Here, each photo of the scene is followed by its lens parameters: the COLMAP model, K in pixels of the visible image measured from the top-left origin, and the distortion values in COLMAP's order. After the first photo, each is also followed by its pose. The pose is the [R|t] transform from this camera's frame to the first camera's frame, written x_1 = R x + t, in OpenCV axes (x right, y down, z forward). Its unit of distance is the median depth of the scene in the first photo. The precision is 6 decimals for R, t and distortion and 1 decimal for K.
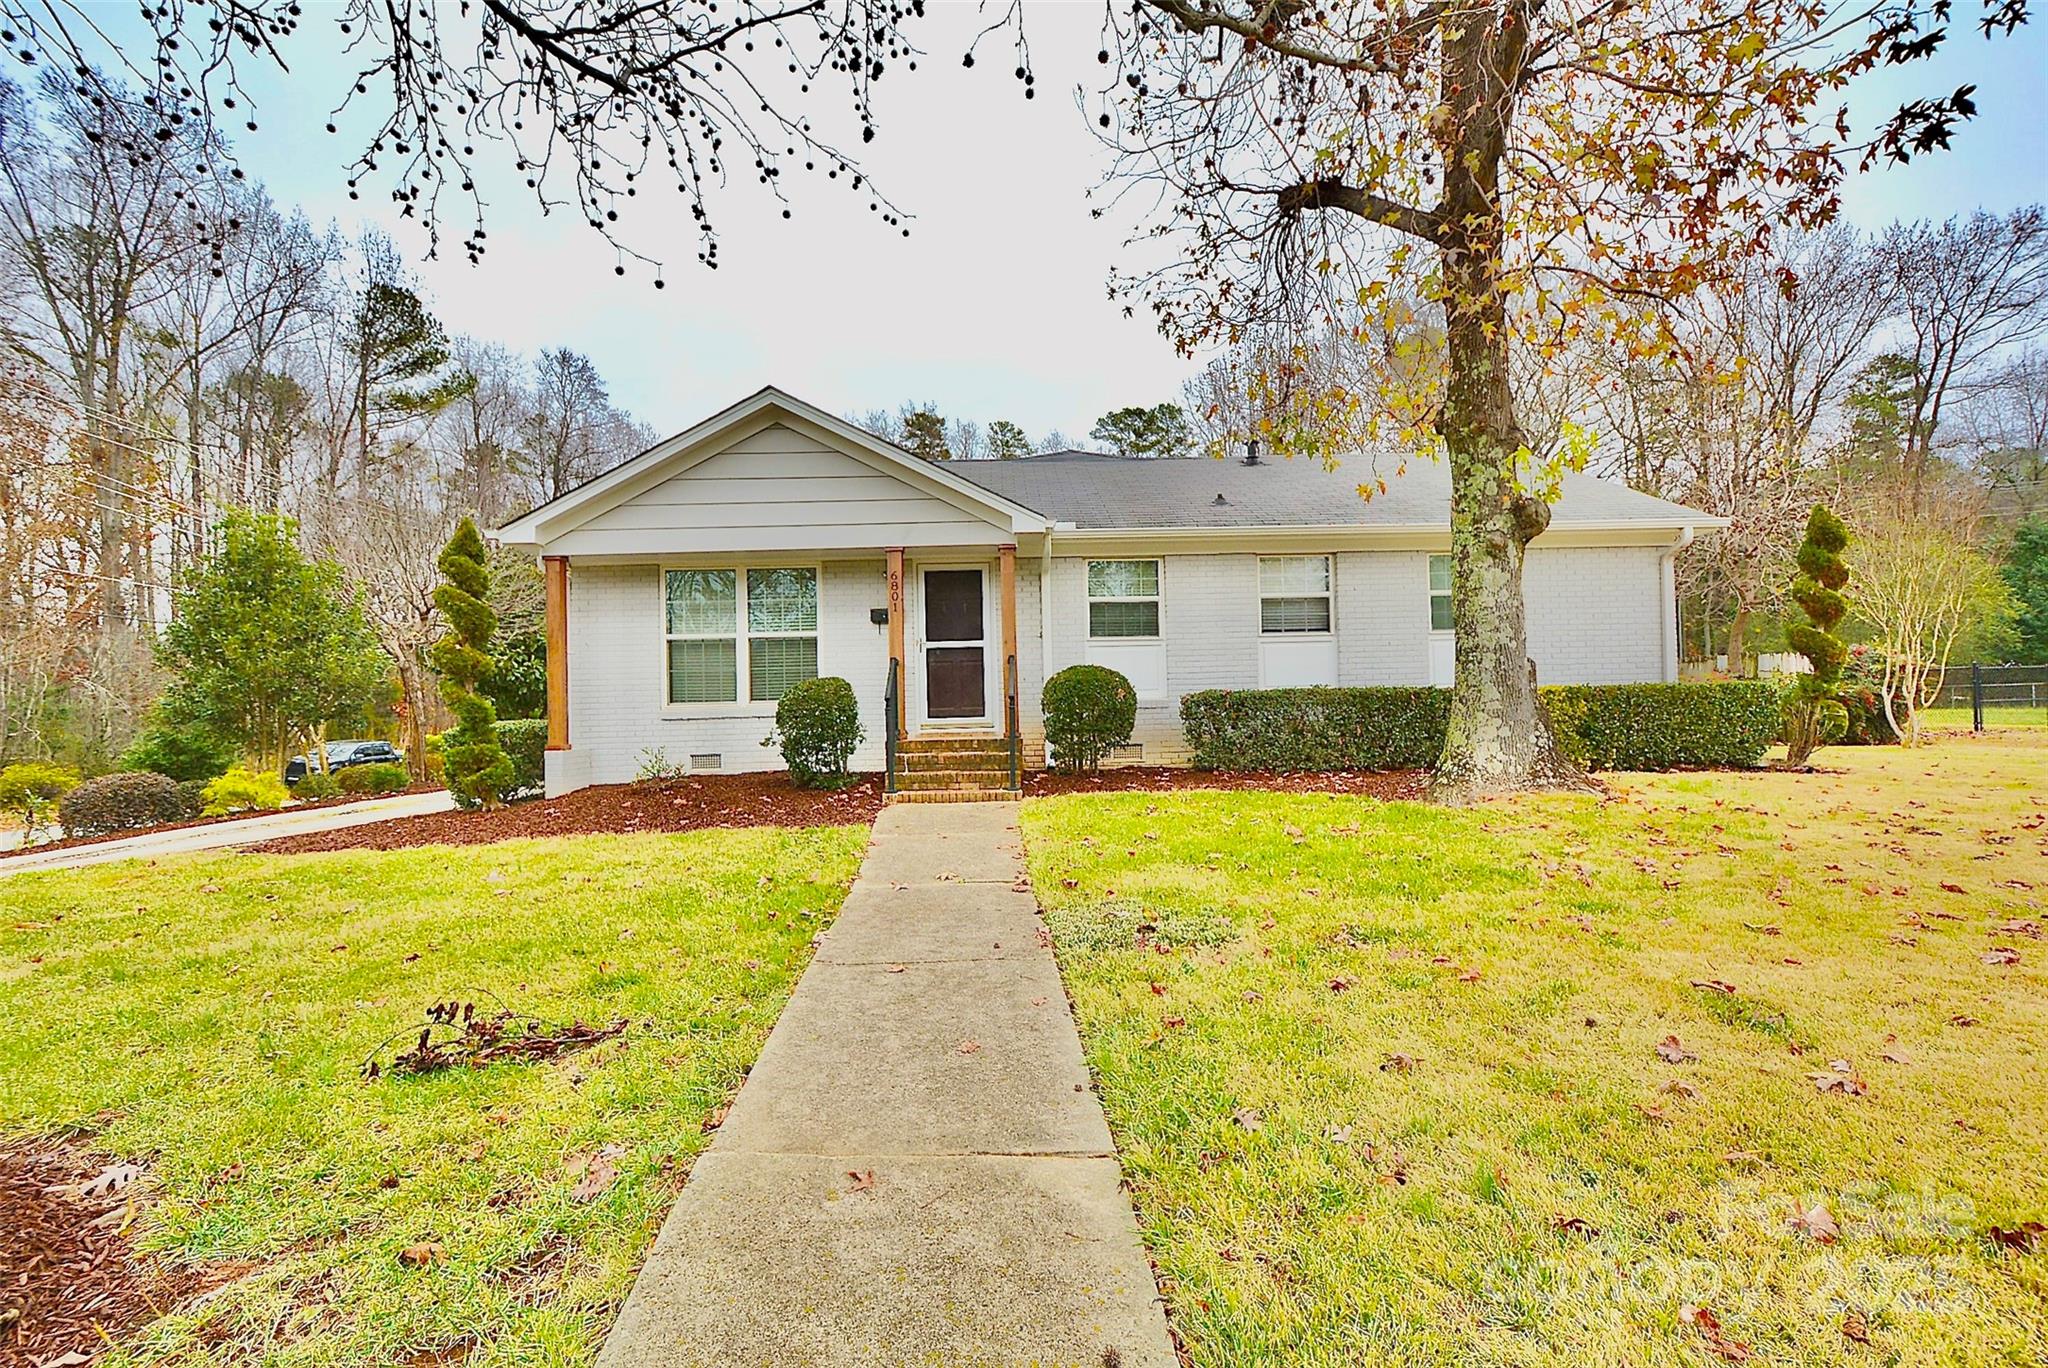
lens RADIAL K [[917.0, 0, 1024.0], [0, 917.0, 684.0], [0, 0, 1]] dist [-0.001666, -0.000437]
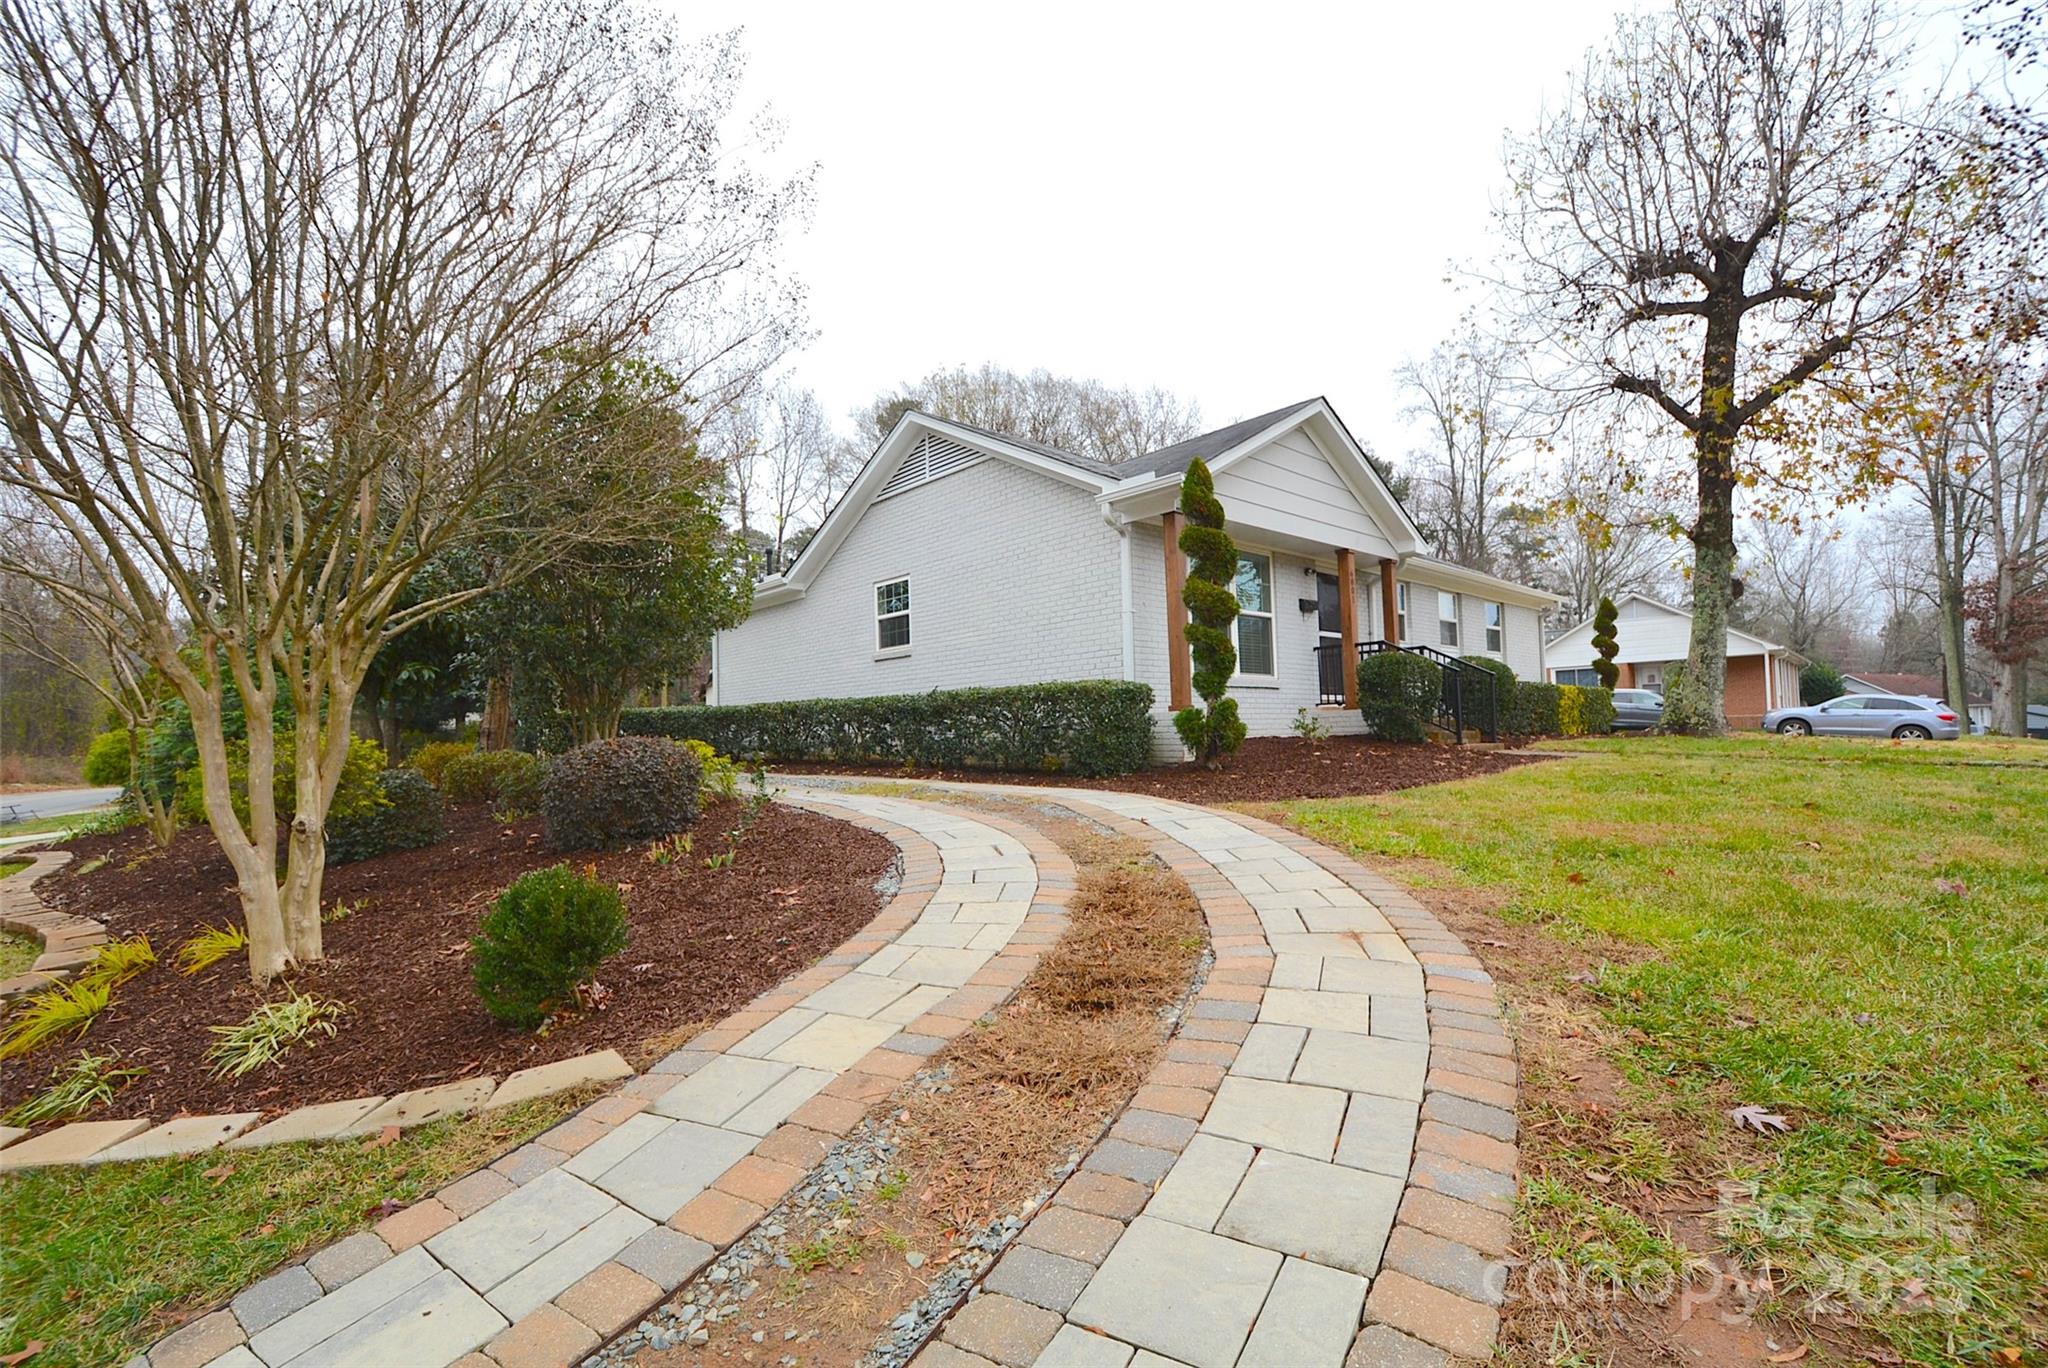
lens RADIAL K [[917.0, 0, 1024.0], [0, 917.0, 684.0], [0, 0, 1]] dist [-0.001666, -0.000437]
pose [[0.746354, 0.043287, 0.664140, -1.192508], [-0.018691, 0.998852, -0.044097, 0.083612], [-0.665286, 0.020498, 0.746307, 0.365907]]
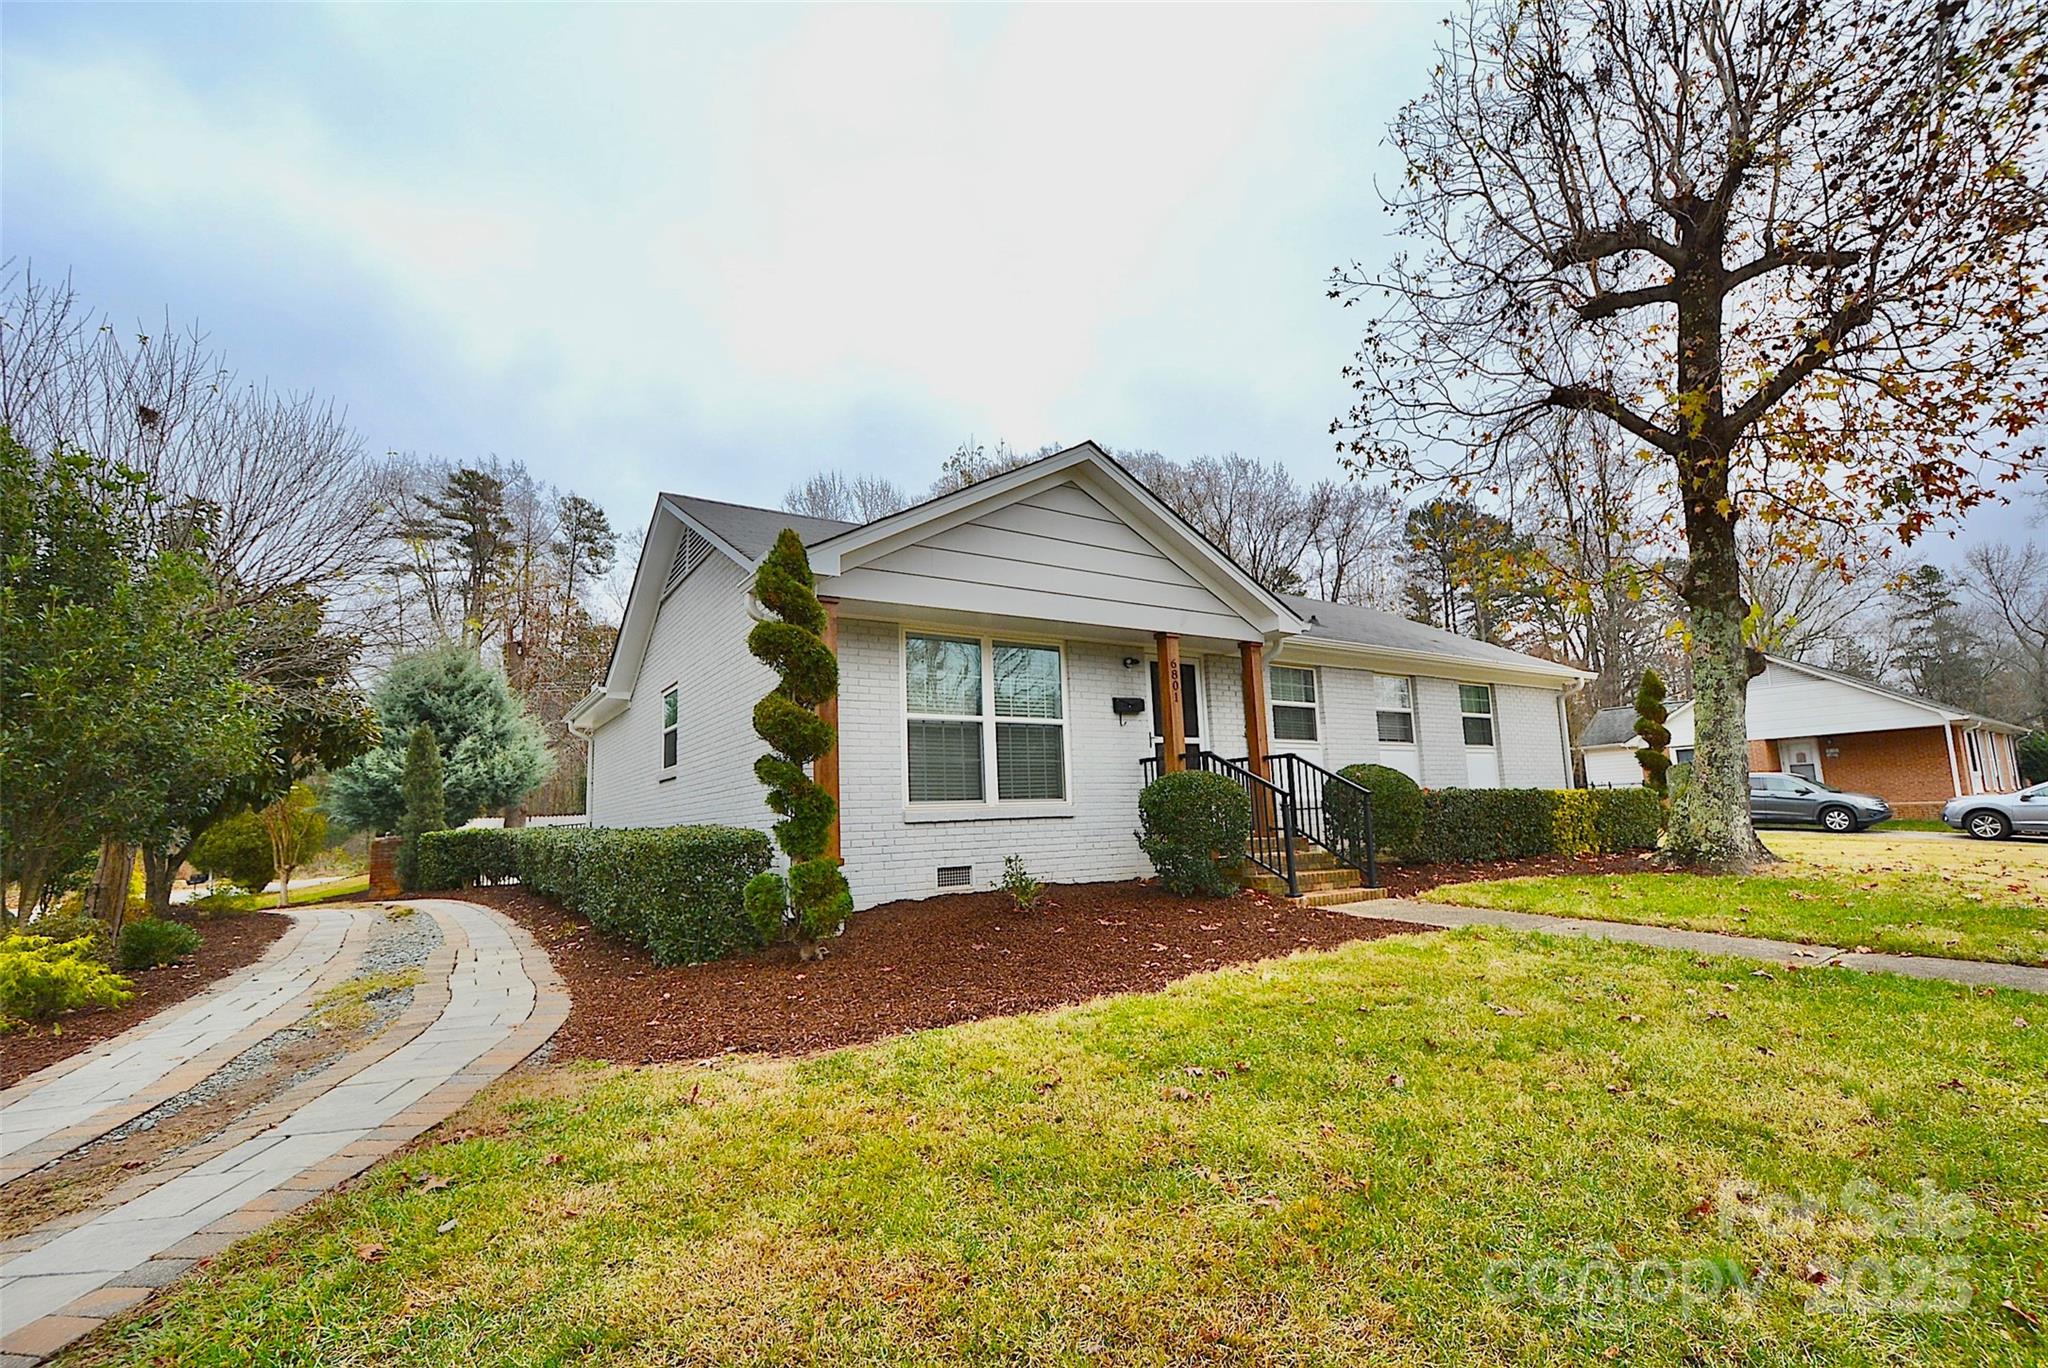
lens RADIAL K [[917.0, 0, 1024.0], [0, 917.0, 684.0], [0, 0, 1]] dist [-0.001666, -0.000437]
pose [[0.840391, 0.073685, 0.536948, -0.728776], [-0.004526, 0.991634, -0.128999, 0.021967], [-0.541961, 0.105979, 0.833695, 0.291435]]
